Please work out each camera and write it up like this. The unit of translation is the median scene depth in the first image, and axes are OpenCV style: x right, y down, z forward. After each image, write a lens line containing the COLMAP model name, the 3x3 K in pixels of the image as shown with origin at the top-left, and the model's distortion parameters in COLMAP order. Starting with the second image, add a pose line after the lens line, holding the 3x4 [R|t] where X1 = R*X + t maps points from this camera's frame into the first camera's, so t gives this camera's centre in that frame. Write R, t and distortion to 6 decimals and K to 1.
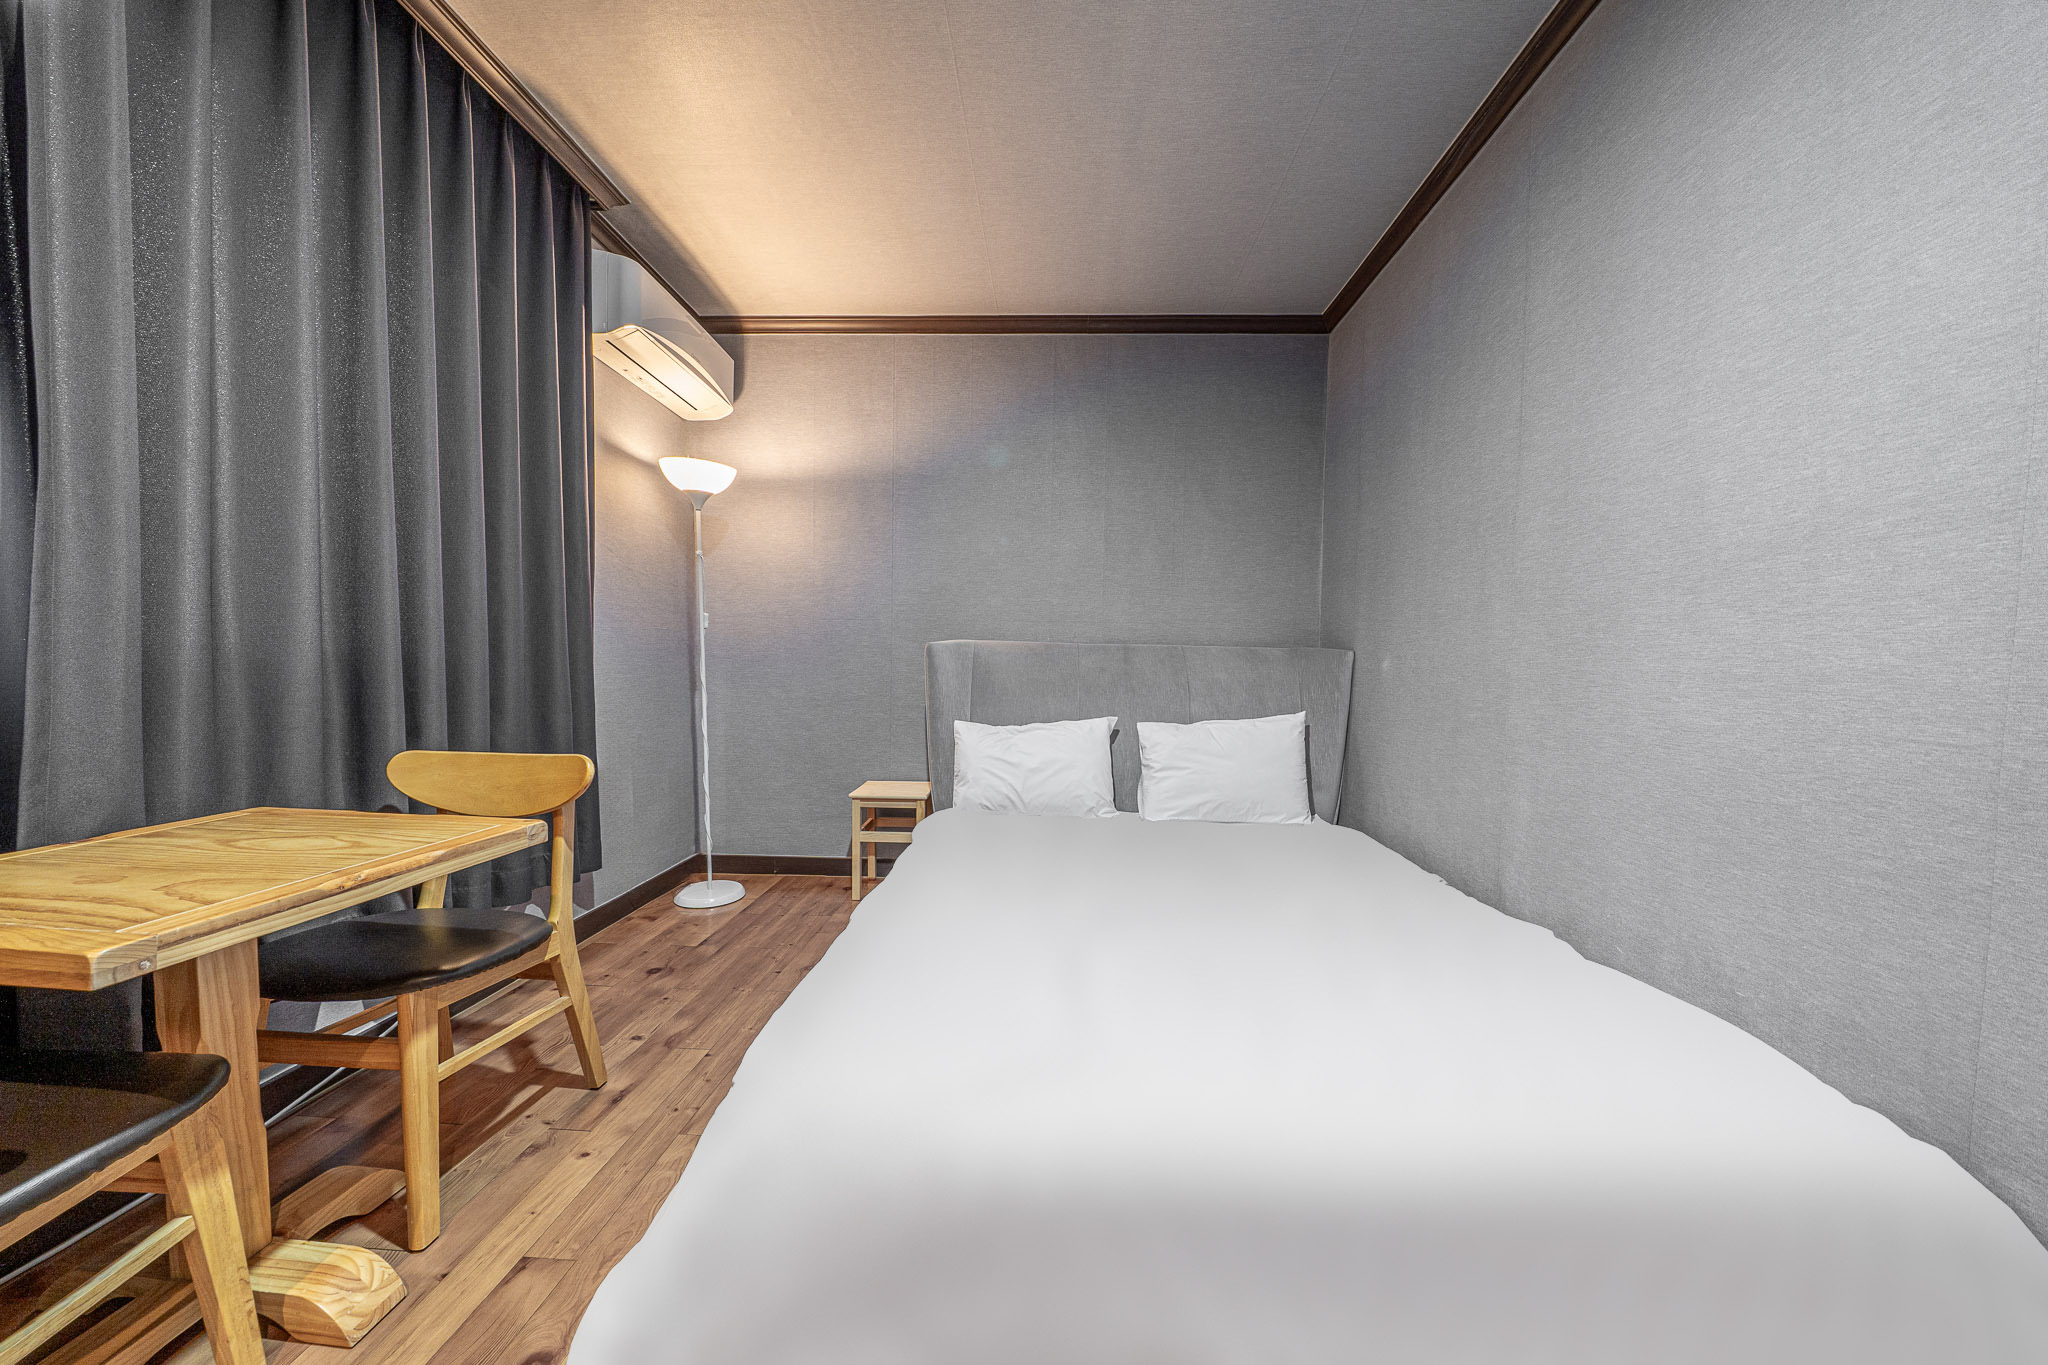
lens RADIAL K [[711.8, 0, 1020.4], [0, 711.8, 688.8], [0, 0, 1]] dist [-0.000394, 0.000019]
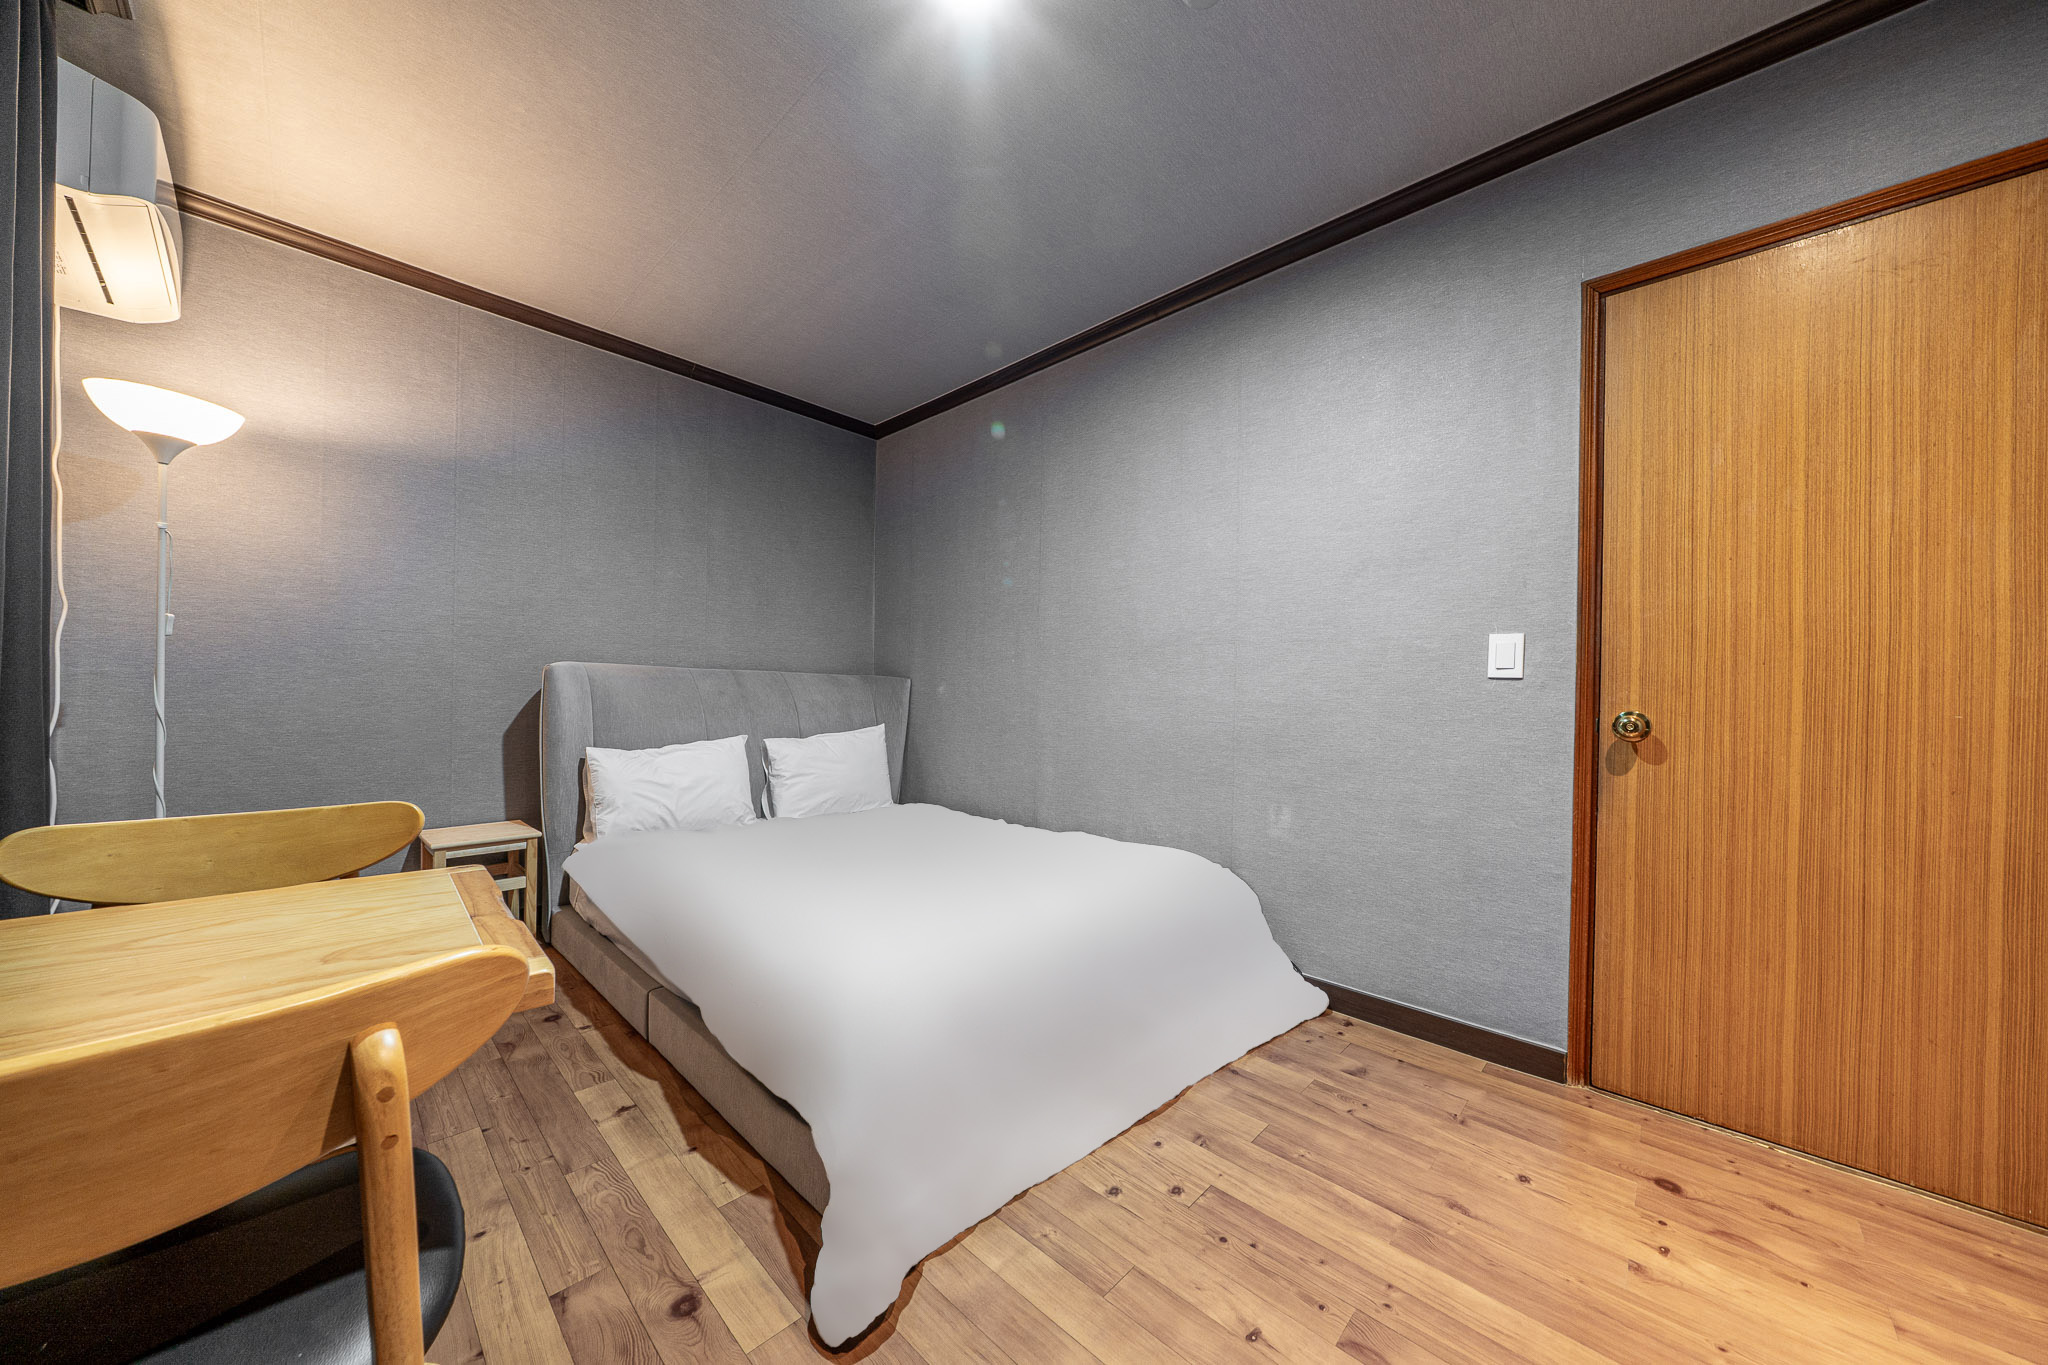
lens RADIAL K [[713.0, 0, 1029.4], [0, 713.0, 686.5], [0, 0, 1]] dist [-0.001645, -0.000207]
pose [[0.643718, 0.001962, 0.765260, -0.458619], [0.018453, 0.999666, -0.018085, -0.008912], [-0.765040, 0.025762, 0.643467, -0.075357]]
